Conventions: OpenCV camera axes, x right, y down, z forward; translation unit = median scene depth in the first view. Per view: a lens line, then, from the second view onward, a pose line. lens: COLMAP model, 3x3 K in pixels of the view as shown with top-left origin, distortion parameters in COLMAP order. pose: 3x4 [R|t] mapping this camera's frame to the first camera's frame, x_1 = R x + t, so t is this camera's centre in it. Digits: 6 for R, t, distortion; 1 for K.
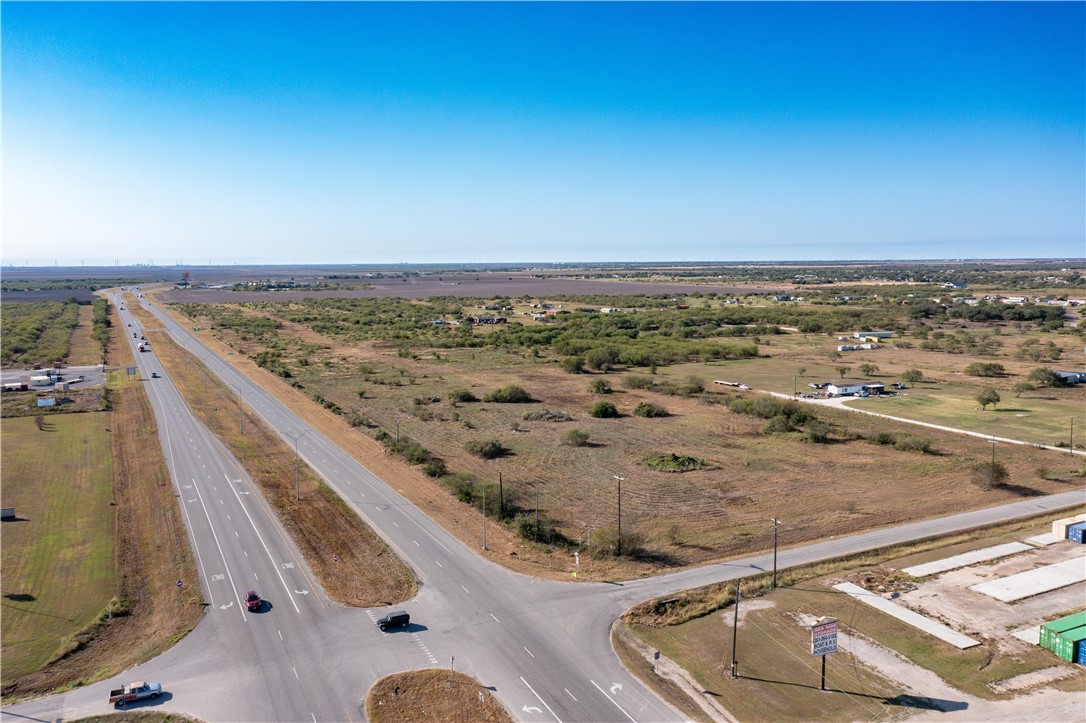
lens RADIAL K [[859.1, 0, 543.0], [0, 859.1, 361.5], [0, 0, 1]] dist [-0.002632, 0.003083]
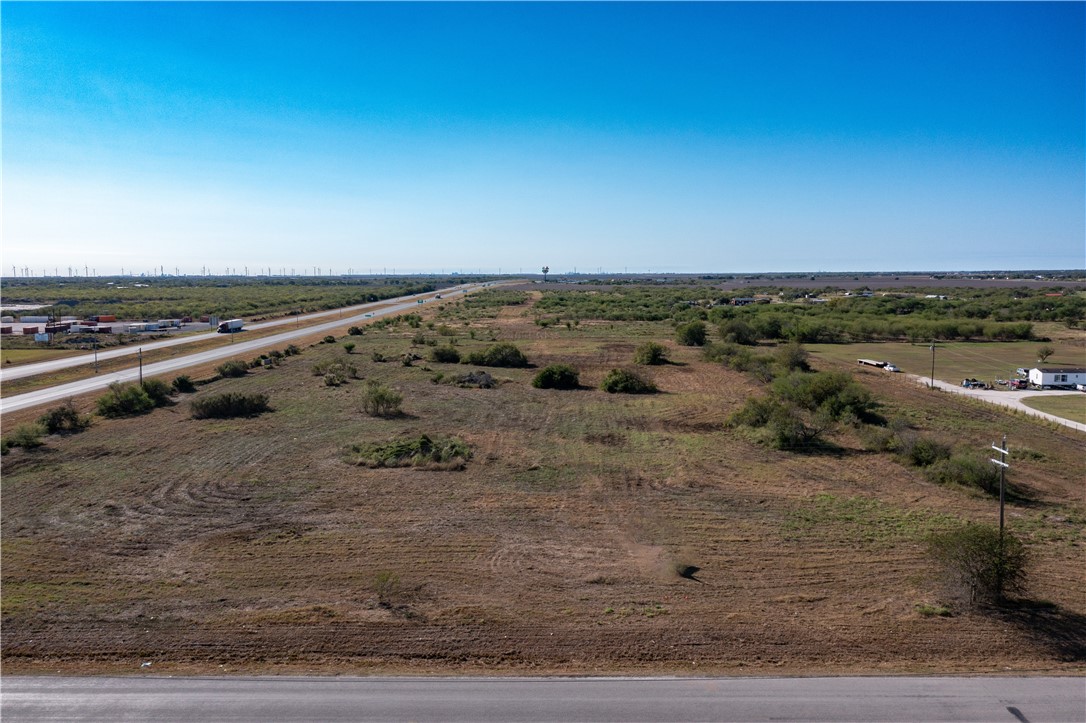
lens RADIAL K [[859.1, 0, 543.0], [0, 859.1, 361.5], [0, 0, 1]] dist [-0.002632, 0.003083]
pose [[0.885181, 0.049347, -0.462623, 0.316913], [-0.055089, 0.998481, 0.001099, 0.040367], [0.461974, 0.024512, 0.886554, 0.395026]]
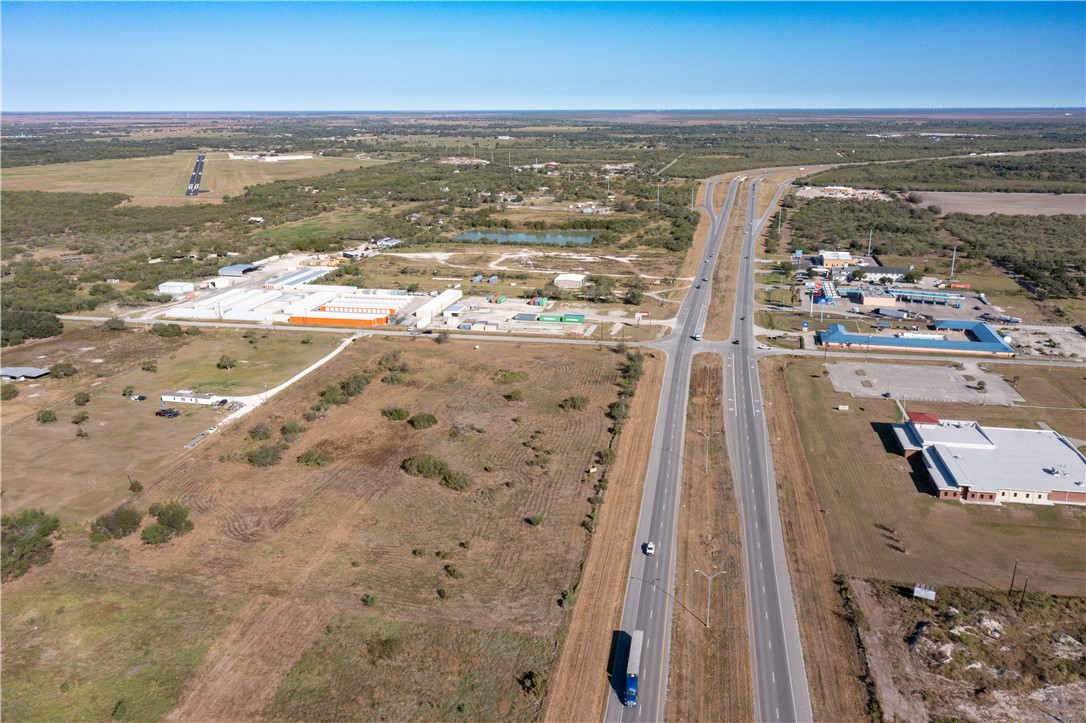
lens RADIAL K [[859.1, 0, 543.0], [0, 859.1, 361.5], [0, 0, 1]] dist [-0.002632, 0.003083]
pose [[-0.792104, -0.165216, 0.587602, -0.684442], [0.075749, 0.928622, 0.363213, -0.401060], [-0.605668, 0.332213, -0.723050, 1.582514]]
